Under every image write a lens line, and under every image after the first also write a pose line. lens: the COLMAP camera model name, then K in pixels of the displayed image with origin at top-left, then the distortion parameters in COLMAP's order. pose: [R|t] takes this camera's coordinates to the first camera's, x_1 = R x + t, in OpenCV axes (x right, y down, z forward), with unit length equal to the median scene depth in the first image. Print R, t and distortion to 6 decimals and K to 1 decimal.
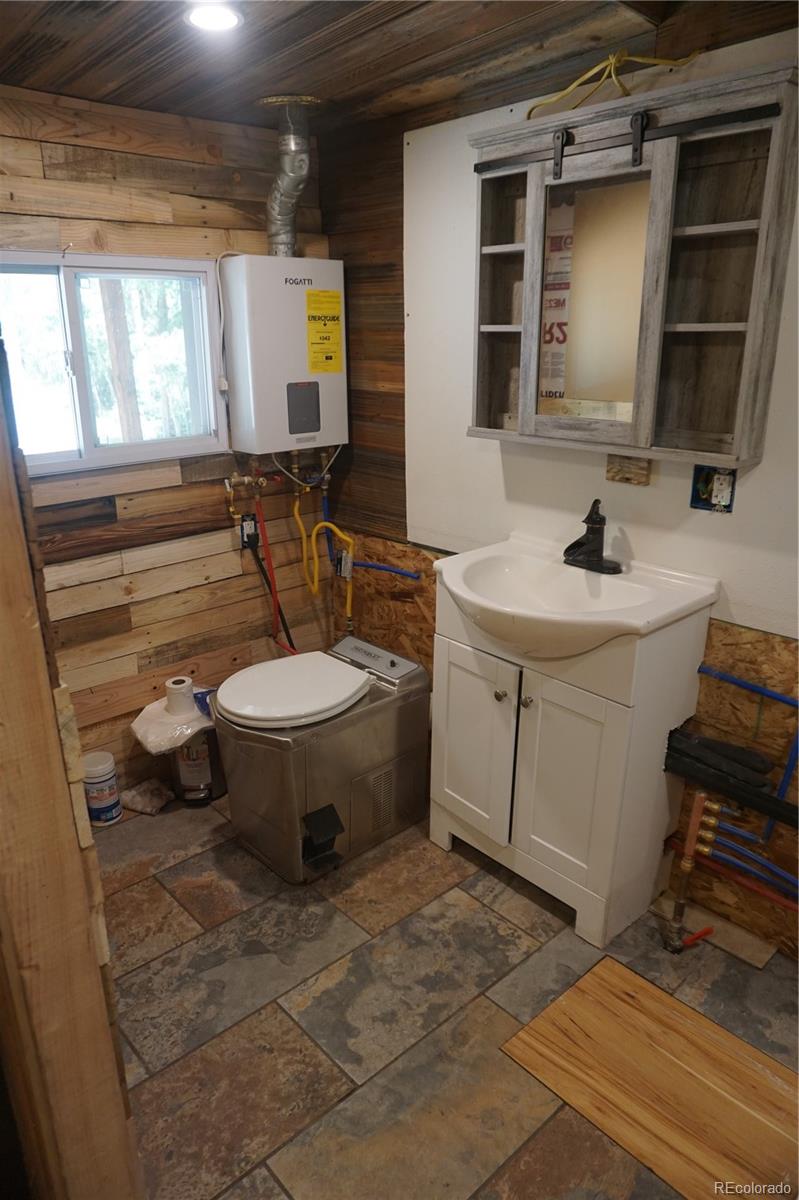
lens RADIAL K [[800.5, 0, 398.6], [0, 800.5, 602.2], [0, 0, 1]] dist [-0.052889, 0.039015]
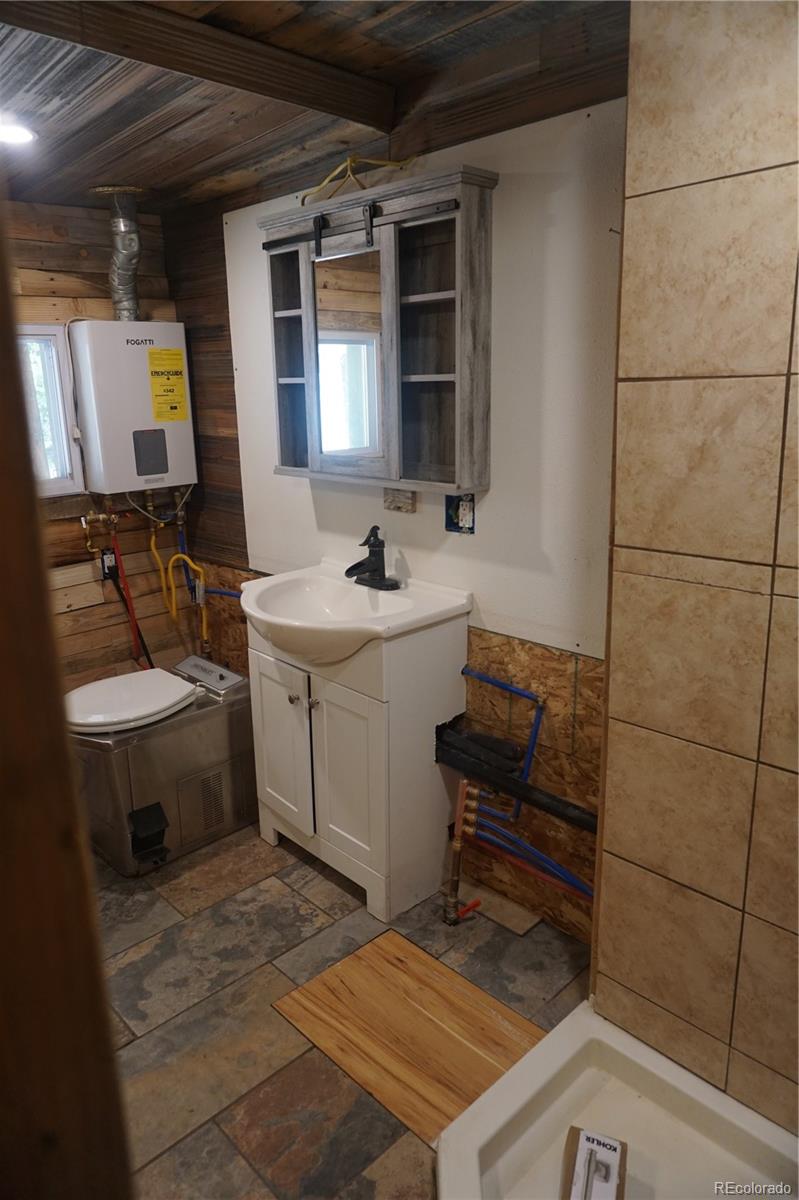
lens RADIAL K [[800.5, 0, 399.6], [0, 800.5, 602.9], [0, 0, 1]] dist [-0.052889, 0.039015]
pose [[0.999472, -0.020718, 0.025012, 0.255205], [0.021955, 0.998496, -0.050243, 0.041036], [-0.023933, 0.050765, 0.998424, -0.148189]]
